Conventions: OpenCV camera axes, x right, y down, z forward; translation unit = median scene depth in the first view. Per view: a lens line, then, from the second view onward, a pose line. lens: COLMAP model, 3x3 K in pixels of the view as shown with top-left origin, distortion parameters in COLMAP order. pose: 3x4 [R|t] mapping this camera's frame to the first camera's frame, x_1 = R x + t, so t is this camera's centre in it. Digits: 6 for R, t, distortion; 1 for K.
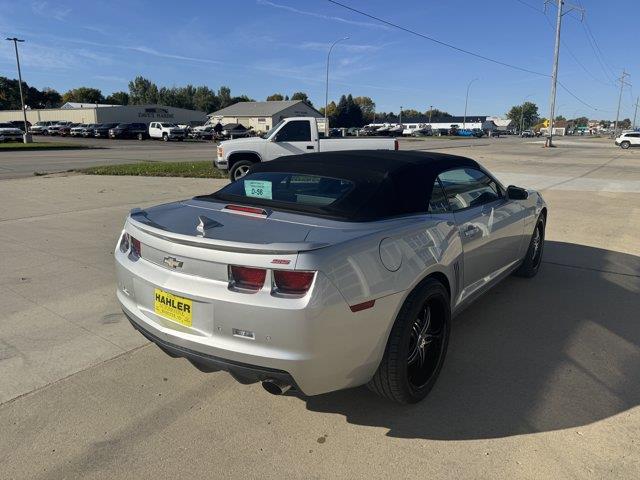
lens RADIAL K [[460.7, 0, 314.1], [0, 460.7, 239.0], [0, 0, 1]] dist [0.044928, -0.063887]
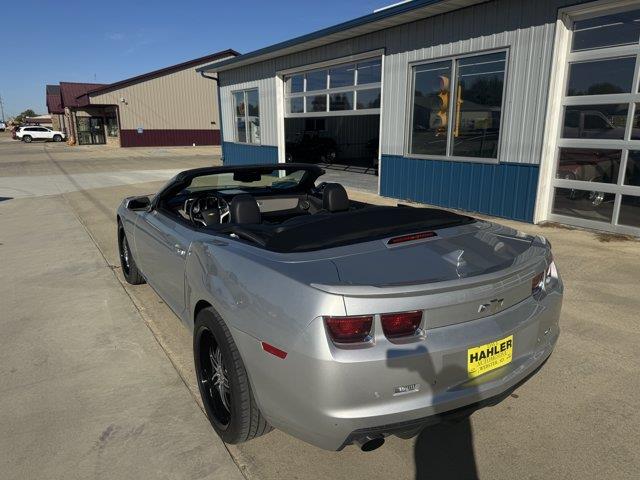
lens RADIAL K [[460.7, 0, 320.0], [0, 460.7, 240.0], [0, 0, 1]] dist [0.040704, -0.053061]
pose [[0.340984, -0.232114, 0.910963, -0.090869], [0.215575, 0.962522, 0.164559, -0.021734], [-0.915018, 0.140268, 0.378243, 0.072578]]
